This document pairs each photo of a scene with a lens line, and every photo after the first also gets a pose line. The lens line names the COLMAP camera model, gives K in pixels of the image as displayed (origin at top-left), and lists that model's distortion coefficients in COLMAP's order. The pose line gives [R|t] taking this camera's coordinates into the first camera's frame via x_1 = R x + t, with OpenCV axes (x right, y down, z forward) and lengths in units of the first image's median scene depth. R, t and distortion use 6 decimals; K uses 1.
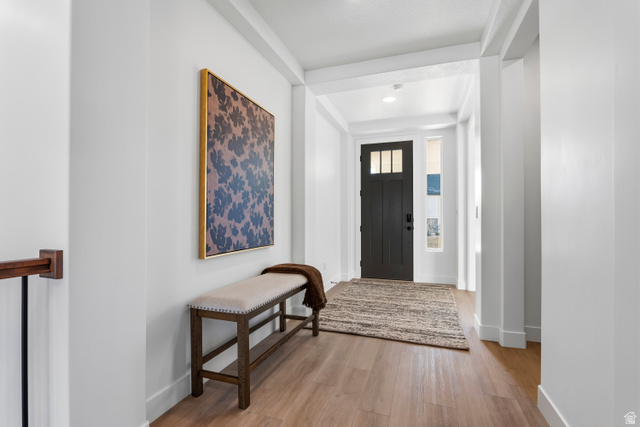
lens RADIAL K [[296.2, 0, 320.4], [0, 296.2, 215.6], [0, 0, 1]] dist [-0.016462, 0.000034]
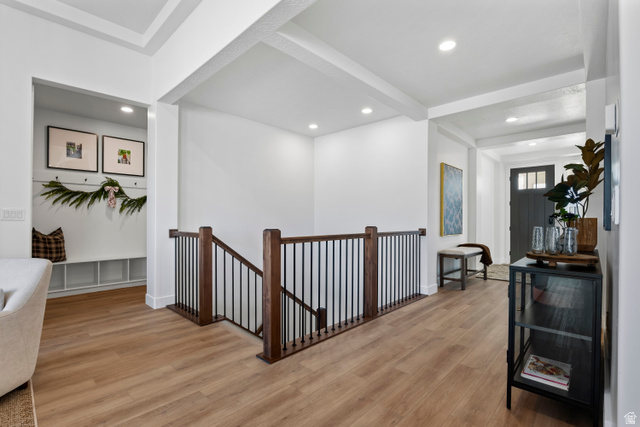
lens RADIAL K [[296.2, 0, 320.0], [0, 296.2, 219.0], [0, 0, 1]] dist [-0.016462, 0.000034]
pose [[0.910694, 0.004405, -0.413057, -0.205669], [-0.002903, 0.999987, 0.004265, -0.009245], [0.413070, -0.002685, 0.910695, -1.220721]]
